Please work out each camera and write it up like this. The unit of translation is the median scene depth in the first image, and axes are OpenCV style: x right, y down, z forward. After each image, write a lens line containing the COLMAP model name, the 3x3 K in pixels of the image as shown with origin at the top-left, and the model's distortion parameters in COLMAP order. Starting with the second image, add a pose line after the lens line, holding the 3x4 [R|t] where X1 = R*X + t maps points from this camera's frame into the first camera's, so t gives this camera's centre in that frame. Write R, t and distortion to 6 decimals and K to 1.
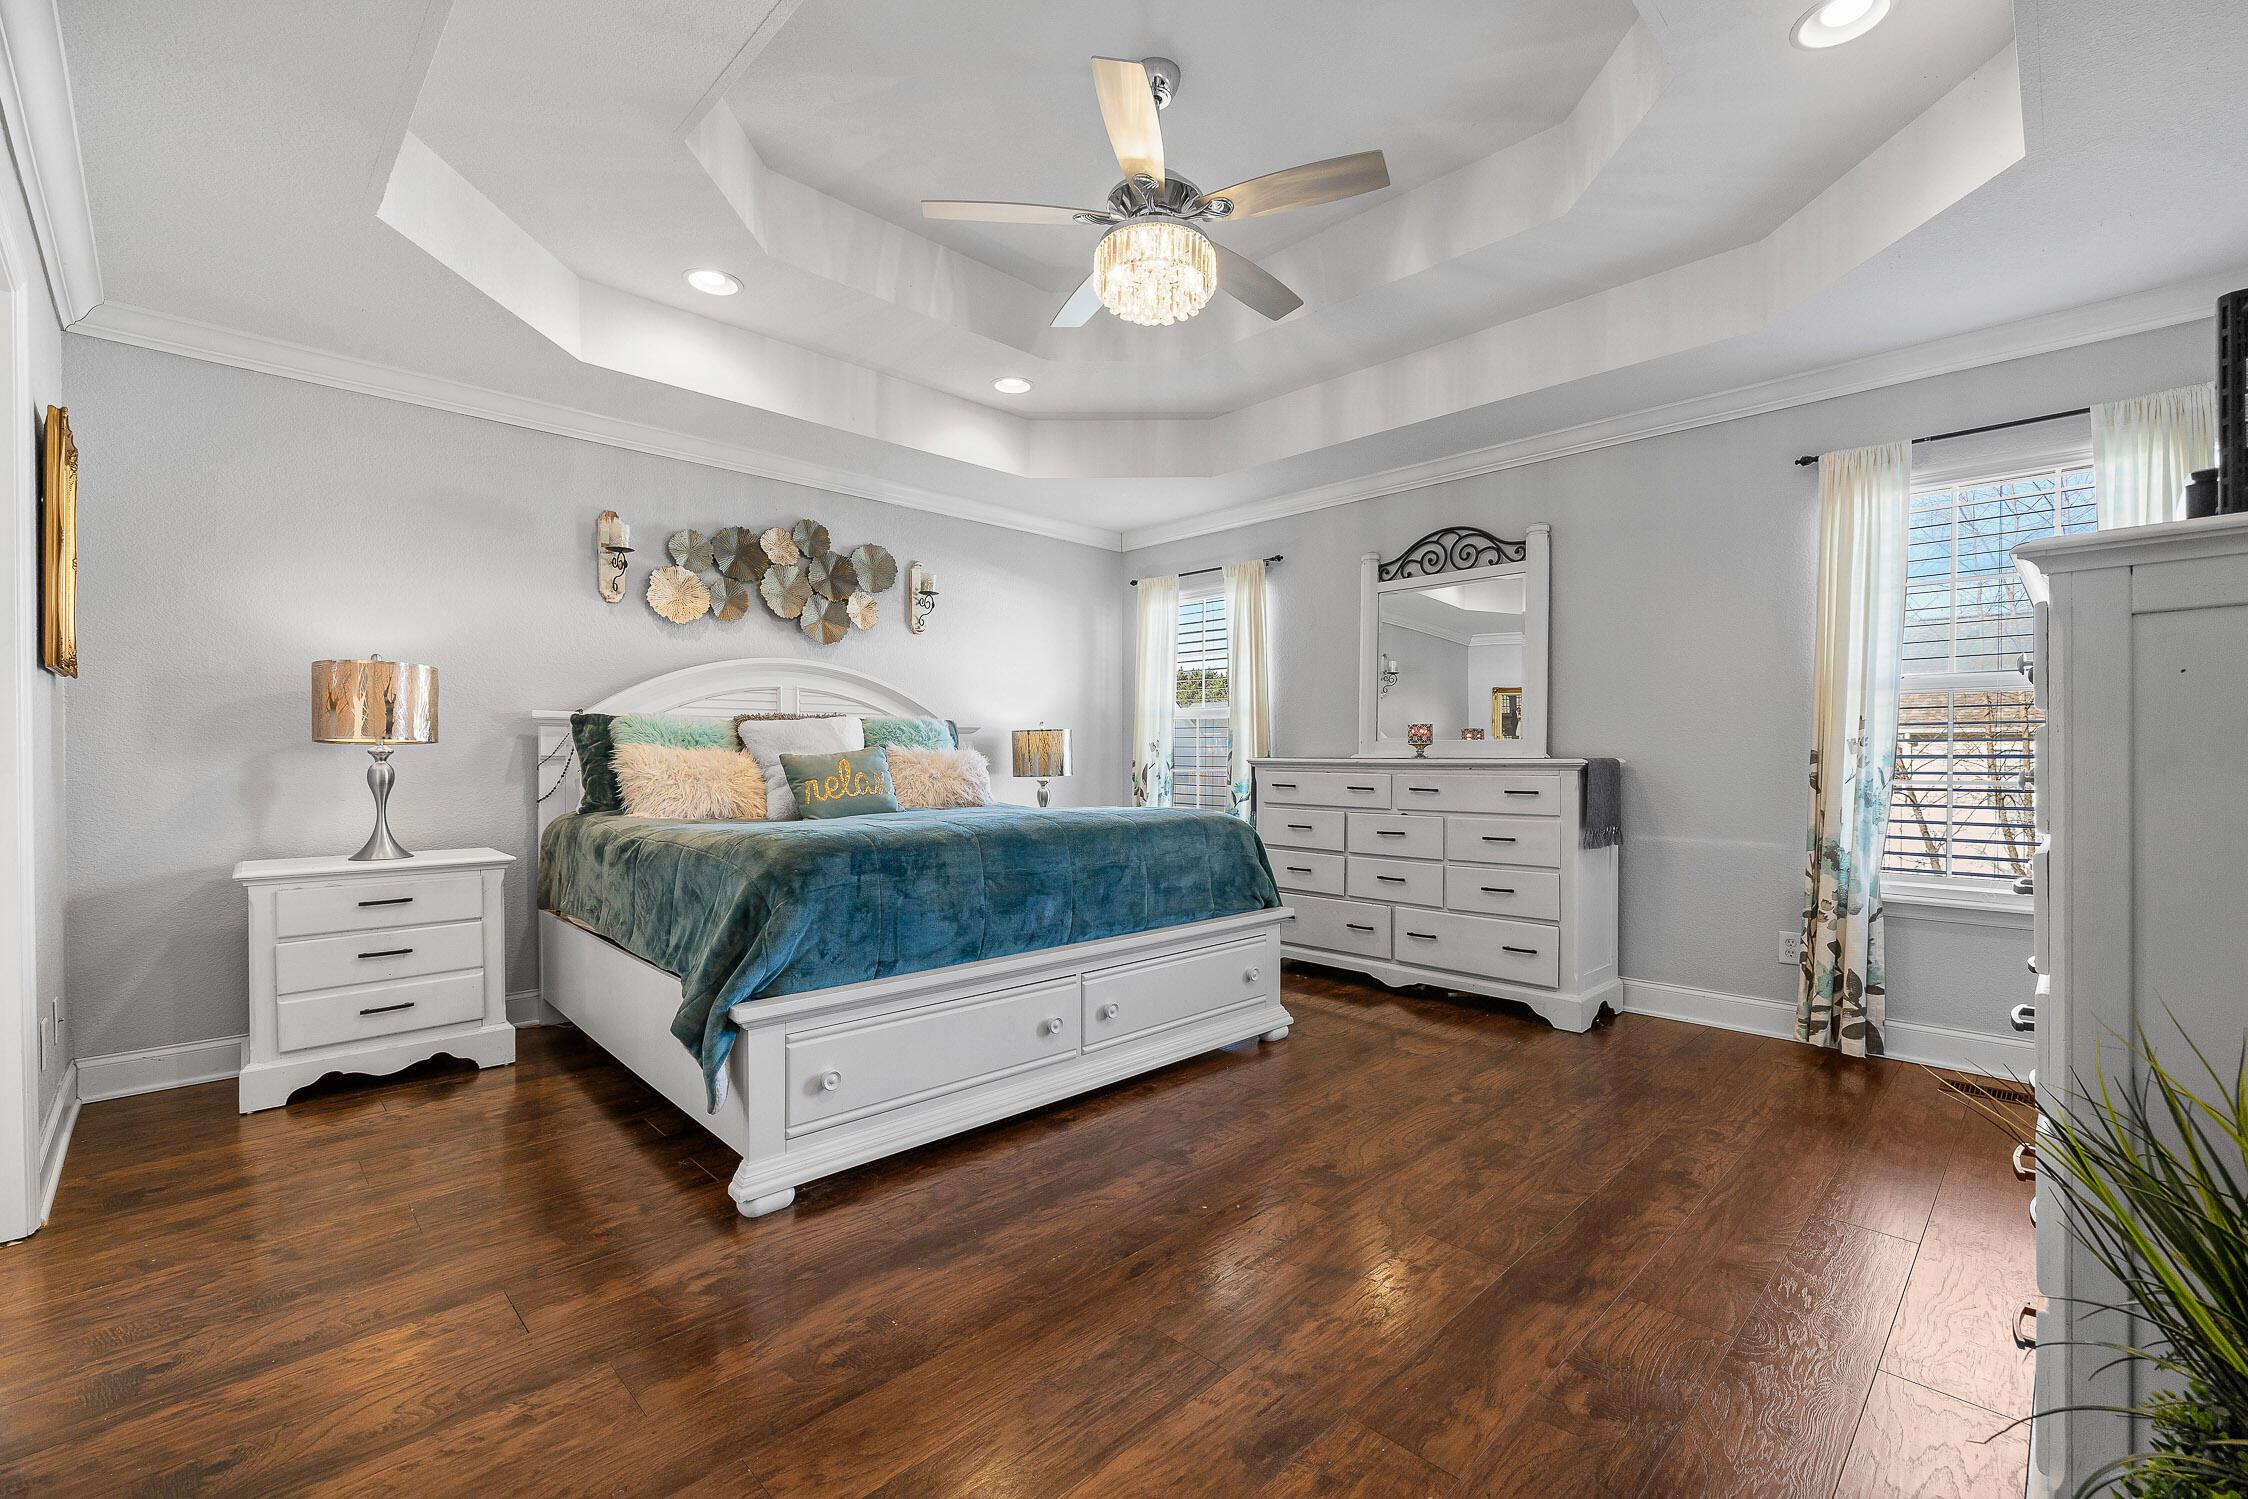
lens RADIAL K [[948.1, 0, 1127.6], [0, 948.1, 742.9], [0, 0, 1]] dist [0.002001, 0.000038]
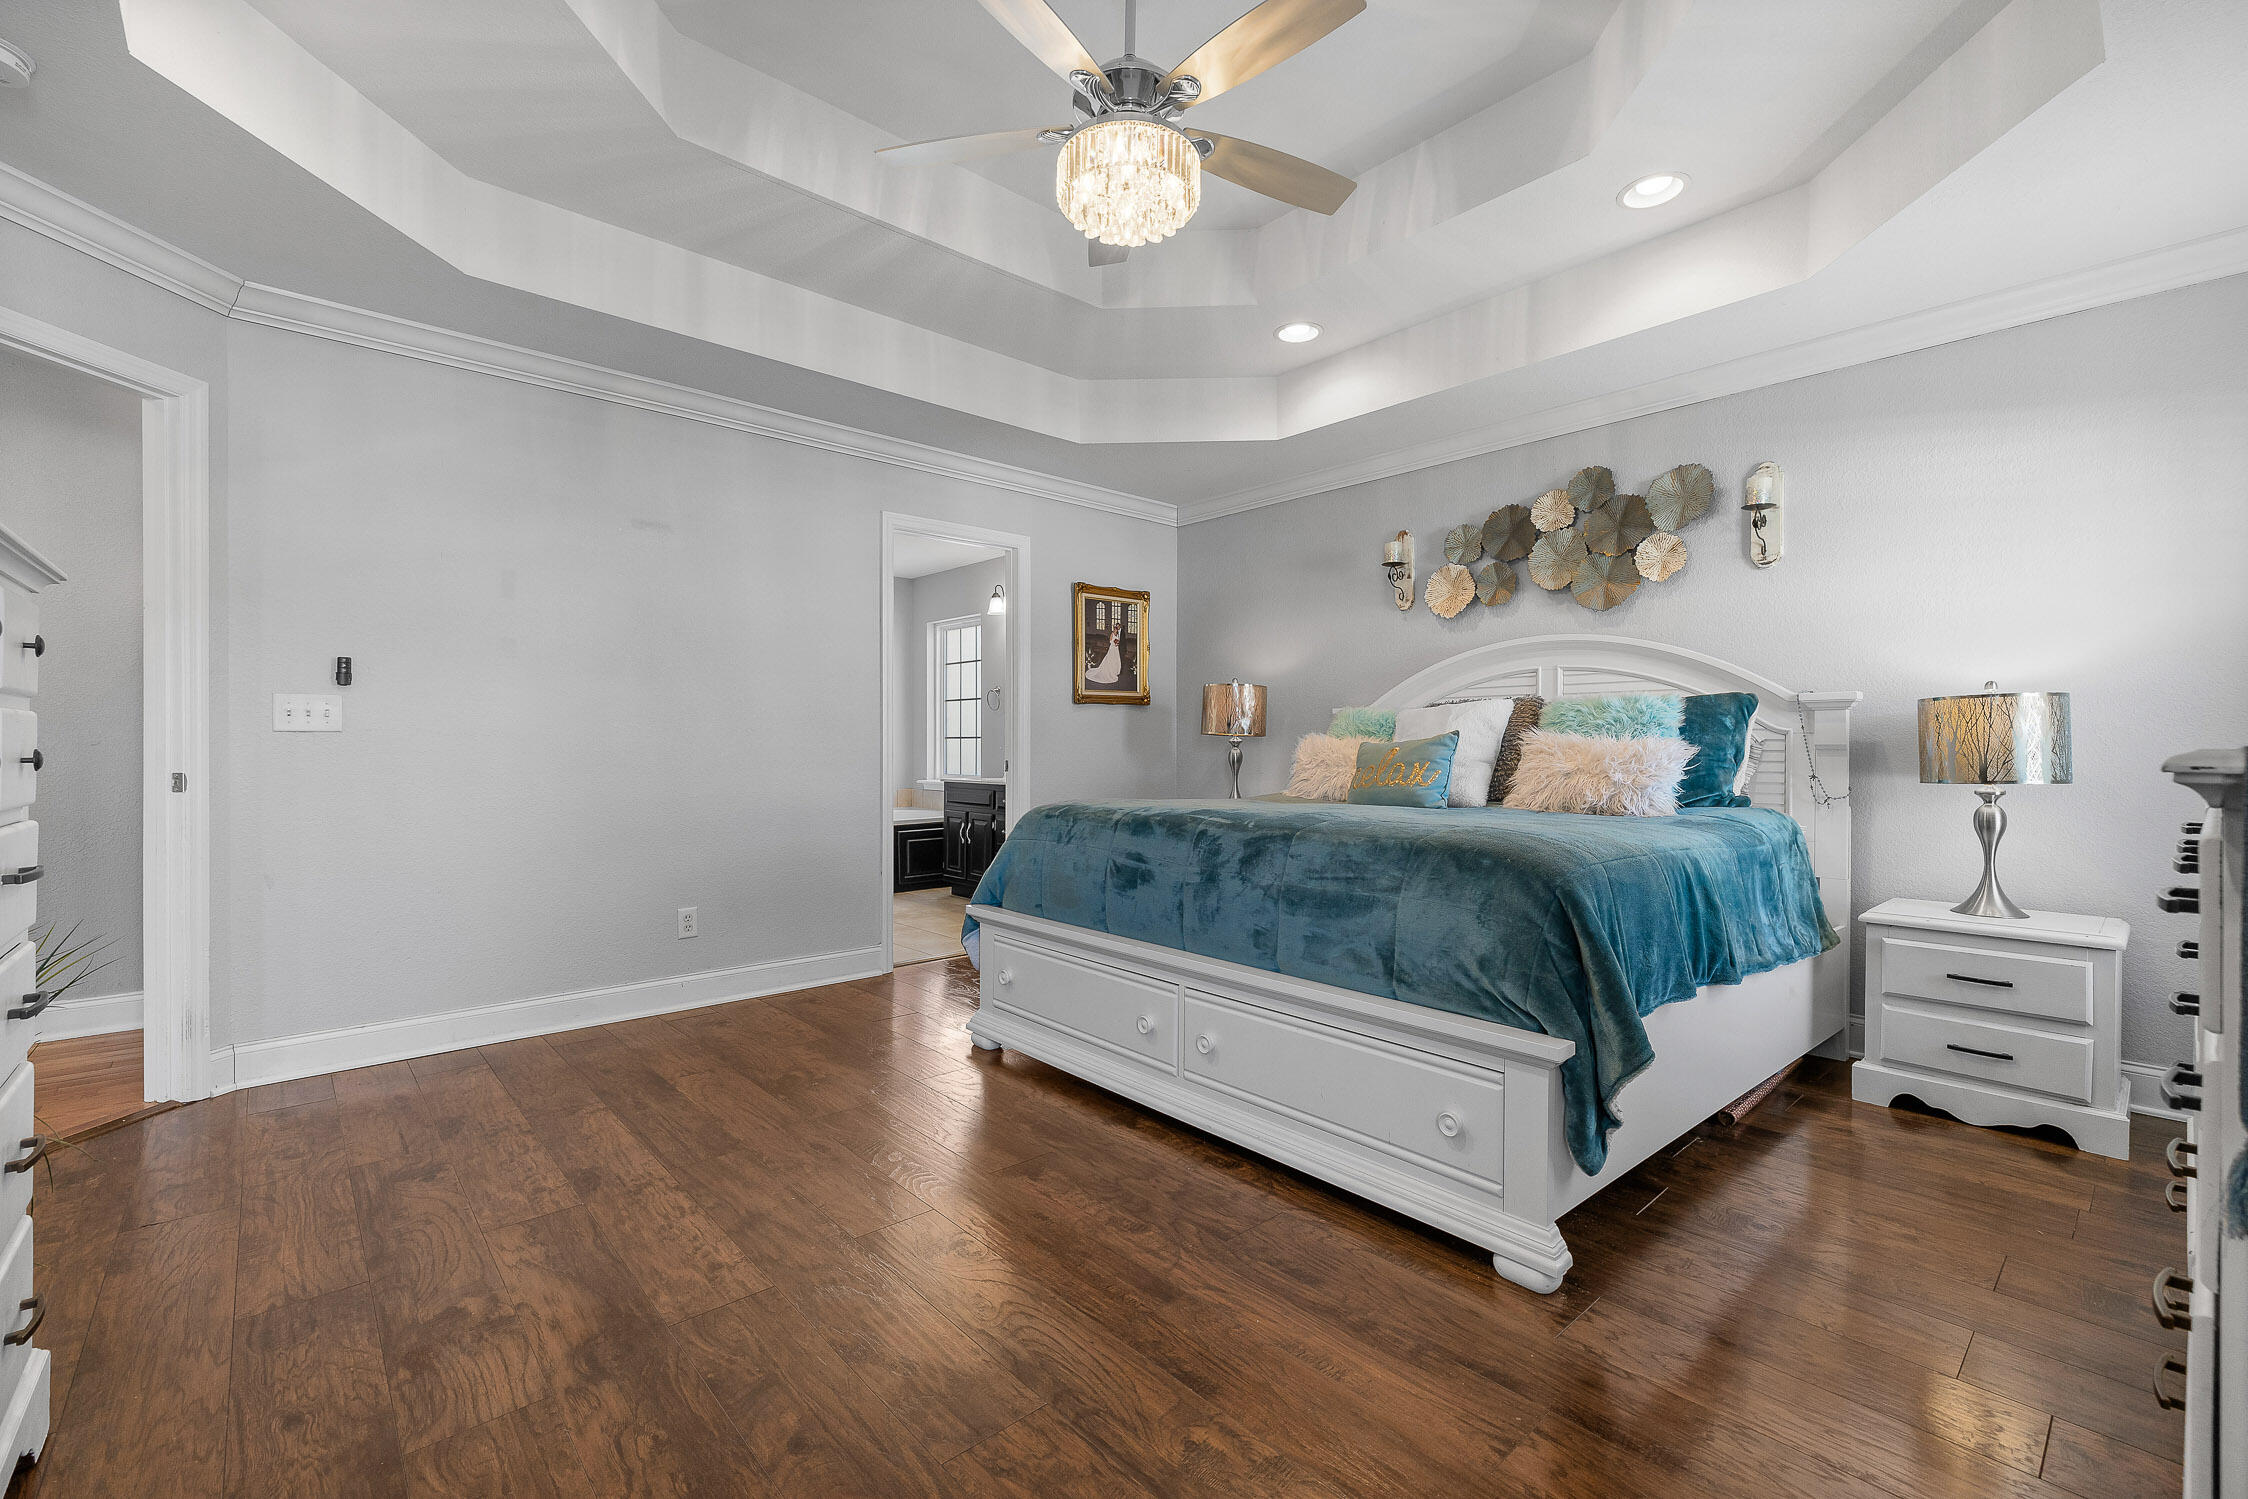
lens RADIAL K [[948.1, 0, 1127.6], [0, 948.1, 742.9], [0, 0, 1]] dist [0.002001, 0.000038]
pose [[-0.042198, 0.000492, -0.999109, 0.568192], [0.012596, 0.999921, -0.000040, 0.007257], [0.999030, -0.012586, -0.042201, 0.660373]]
